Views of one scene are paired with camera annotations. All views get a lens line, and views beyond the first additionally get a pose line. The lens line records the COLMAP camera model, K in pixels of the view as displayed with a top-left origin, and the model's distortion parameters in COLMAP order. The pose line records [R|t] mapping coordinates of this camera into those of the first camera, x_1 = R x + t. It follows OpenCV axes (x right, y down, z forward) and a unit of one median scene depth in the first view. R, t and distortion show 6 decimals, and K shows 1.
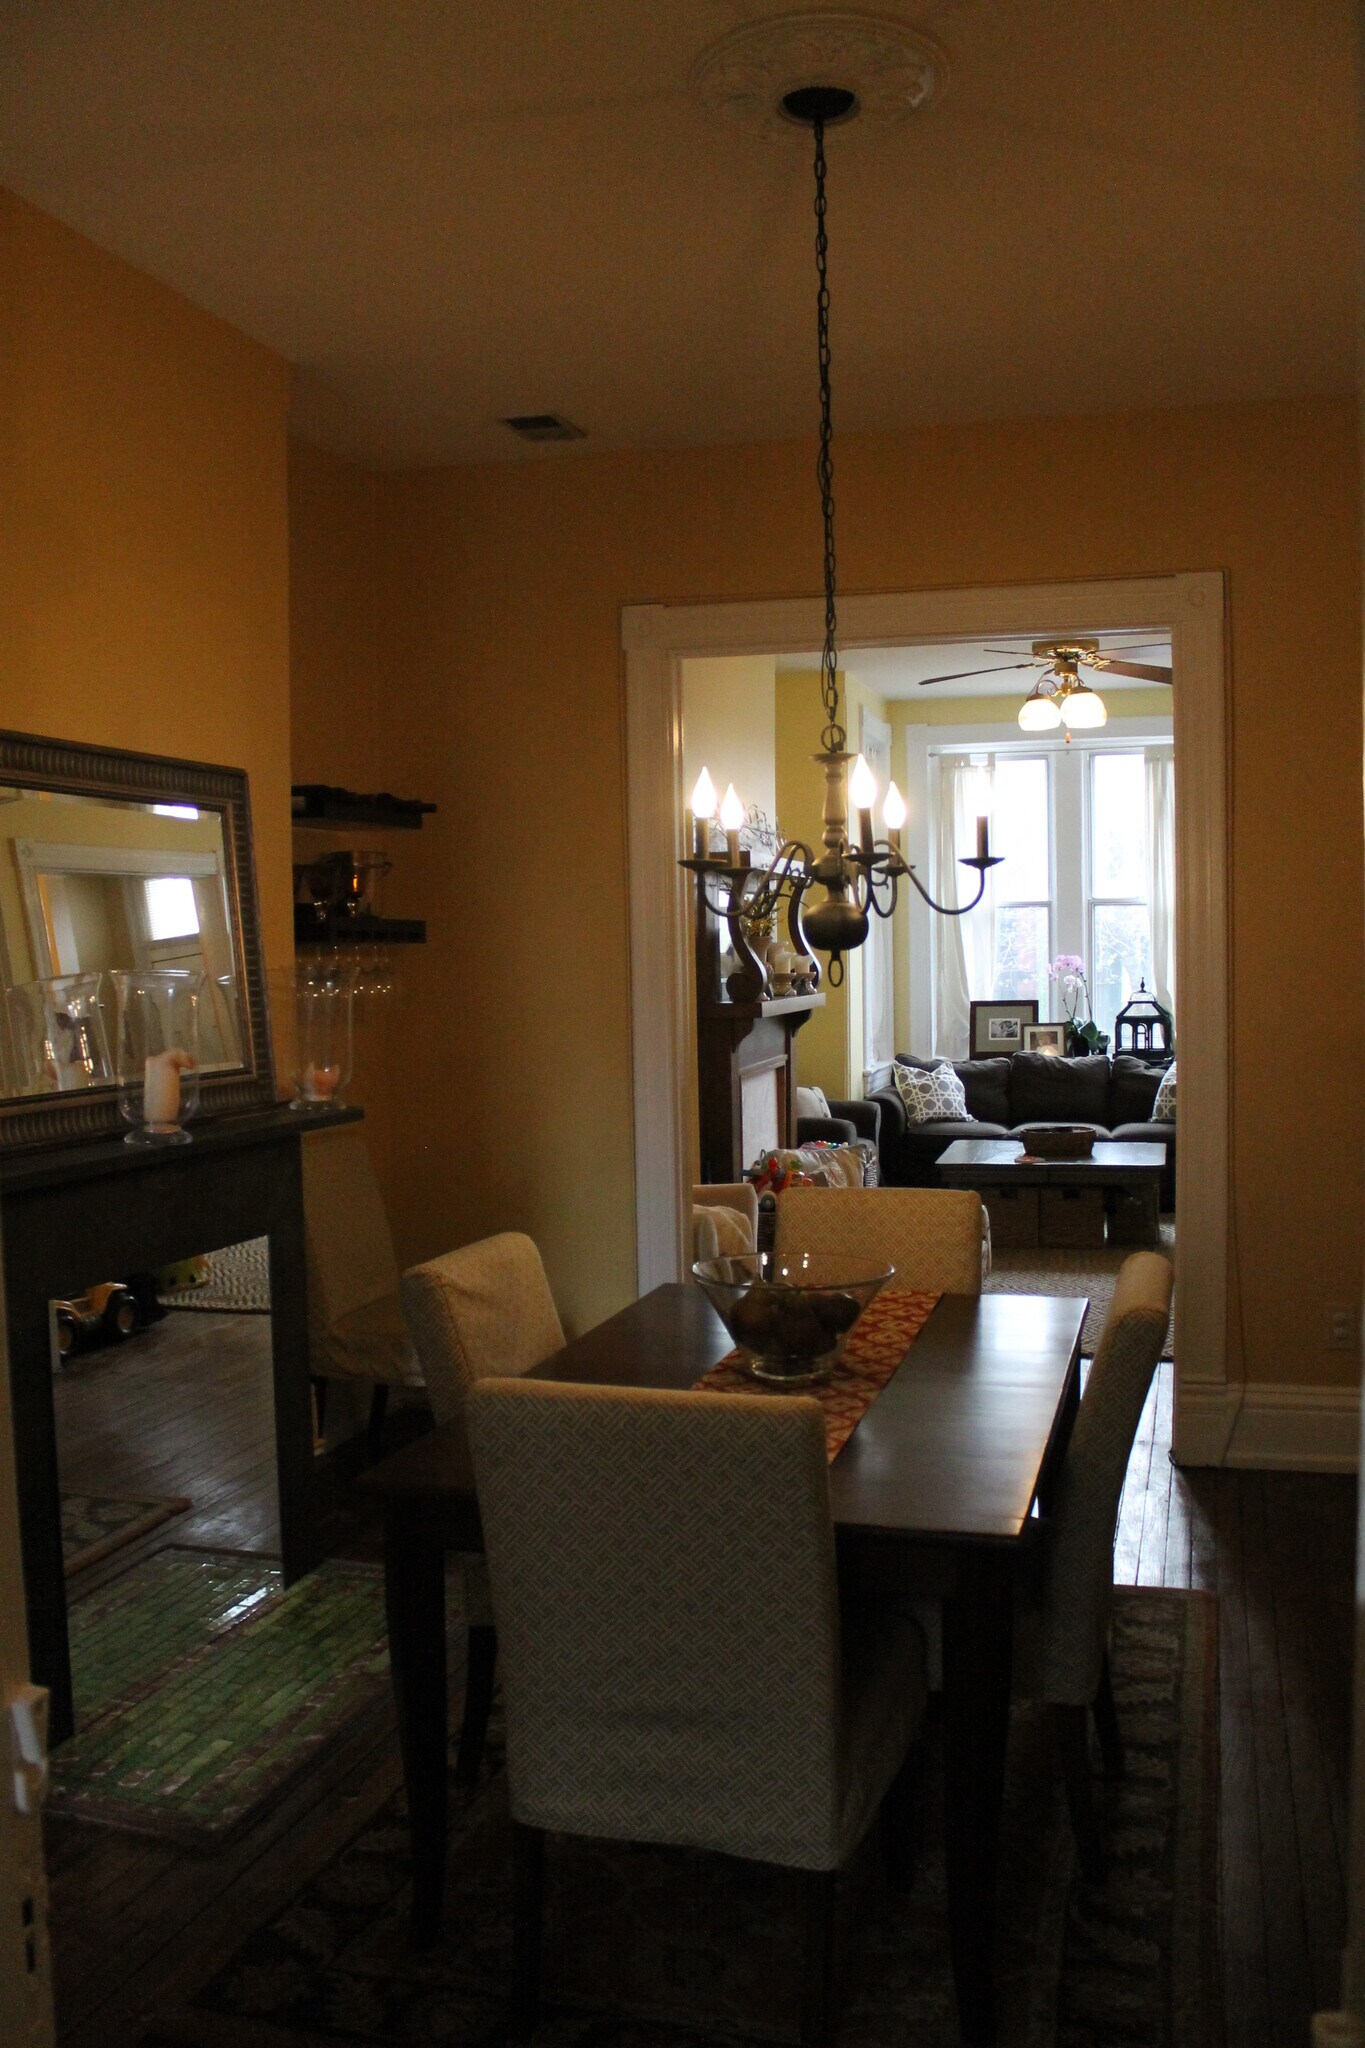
lens RADIAL K [[1730.7, 0, 682.5], [0, 1730.7, 1024.0], [0, 0, 1]] dist [-0.161867, 0.124136]
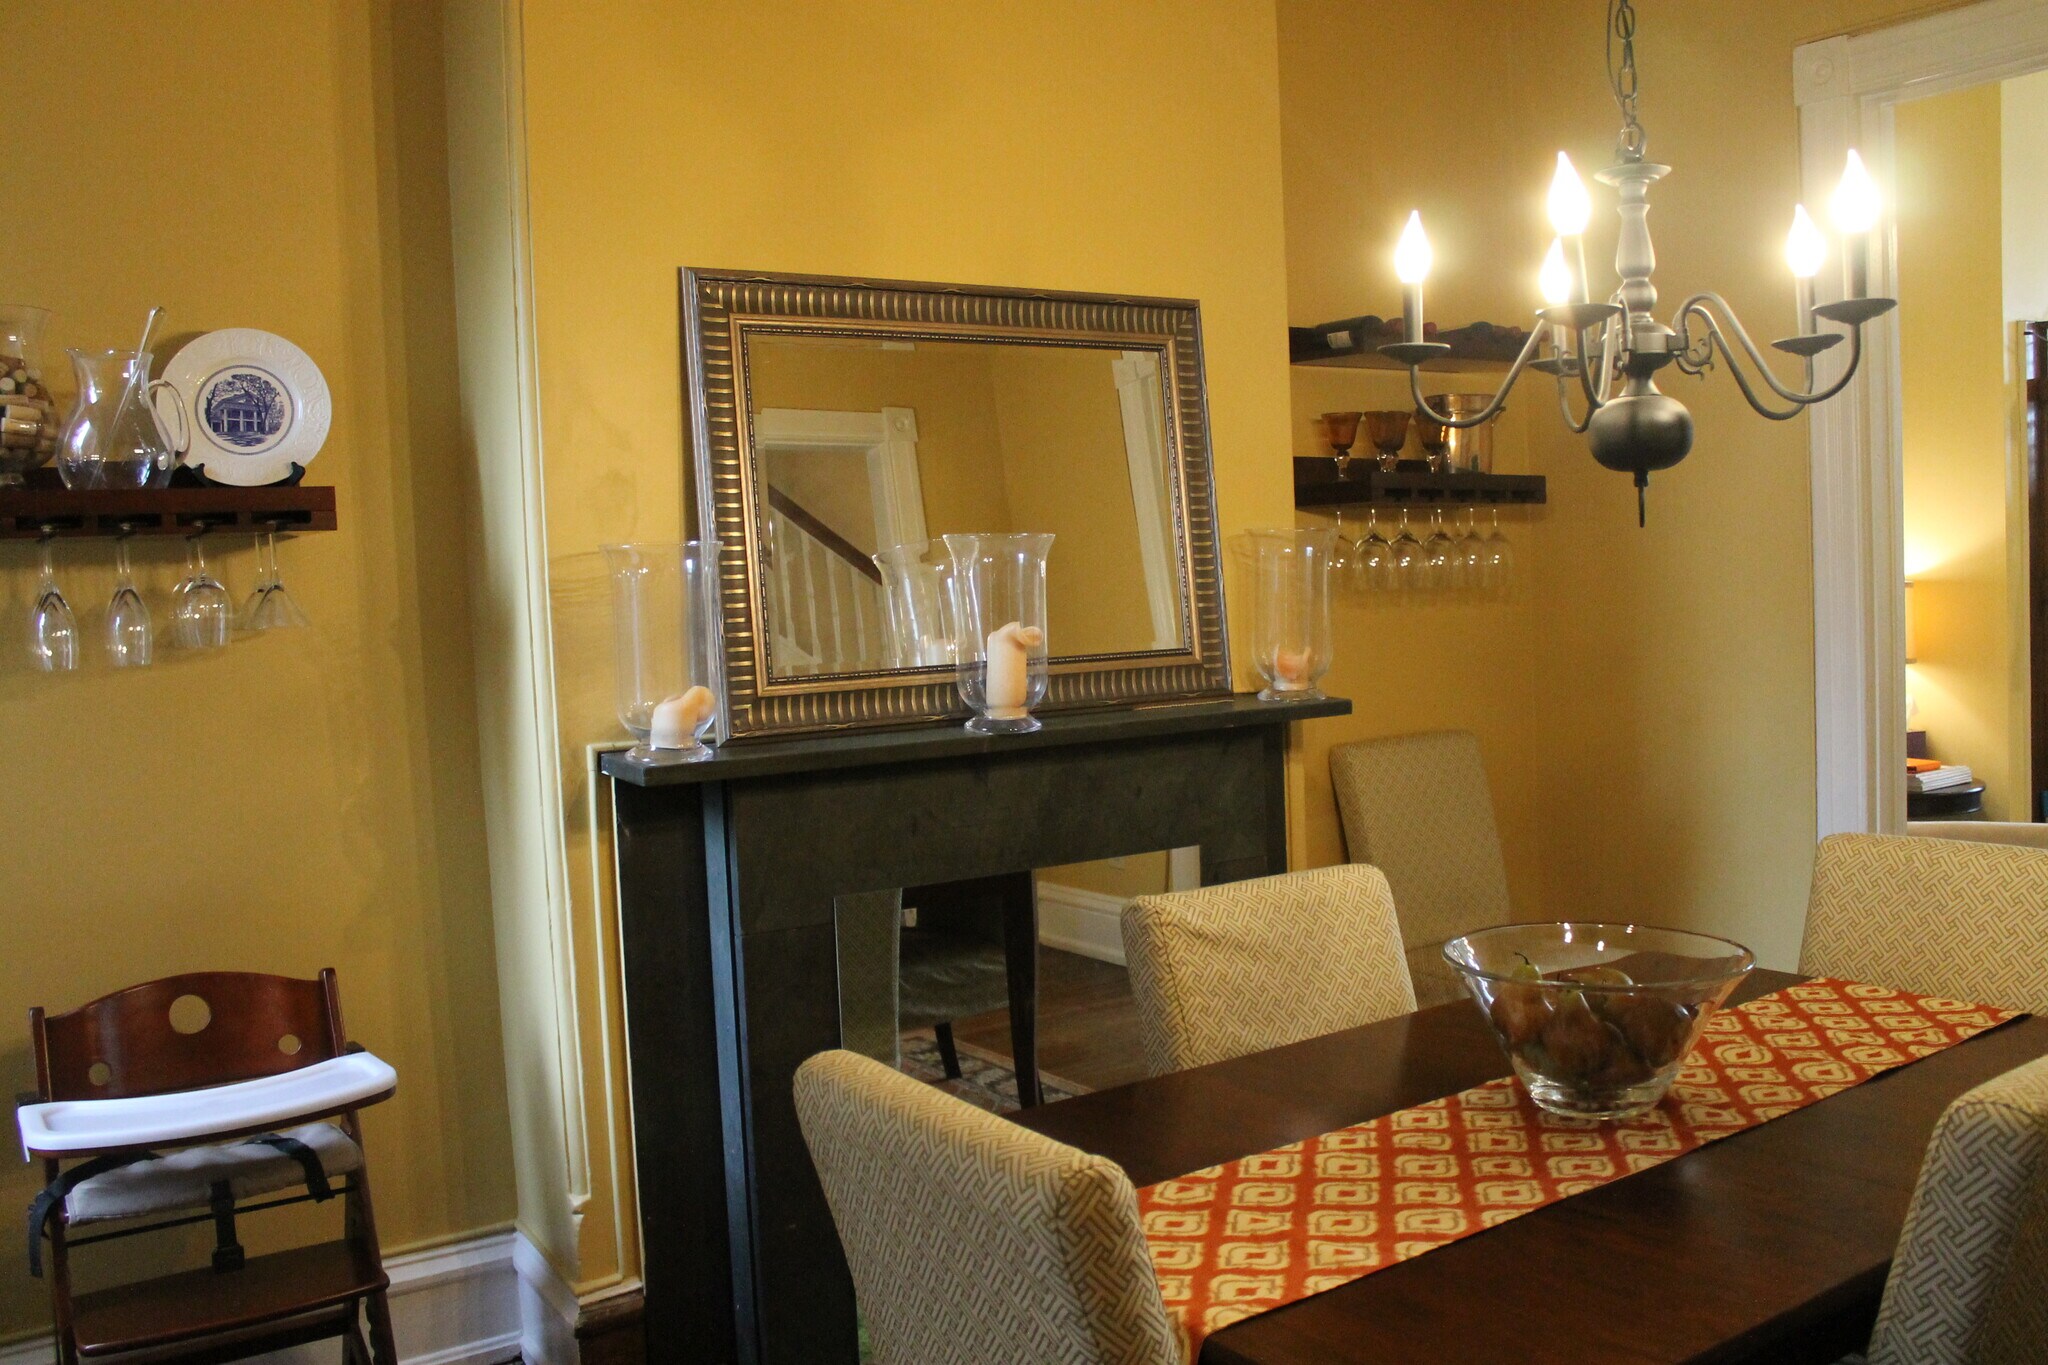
lens RADIAL K [[1805.7, 0, 1024.0], [0, 1805.7, 682.5], [0, 0, 1]] dist [-0.066825, -0.004920]
pose [[0.797653, 0.025472, -0.602578, 0.236673], [-0.003023, 0.999264, 0.038238, 0.008659], [0.603108, -0.028679, 0.797143, 0.242340]]
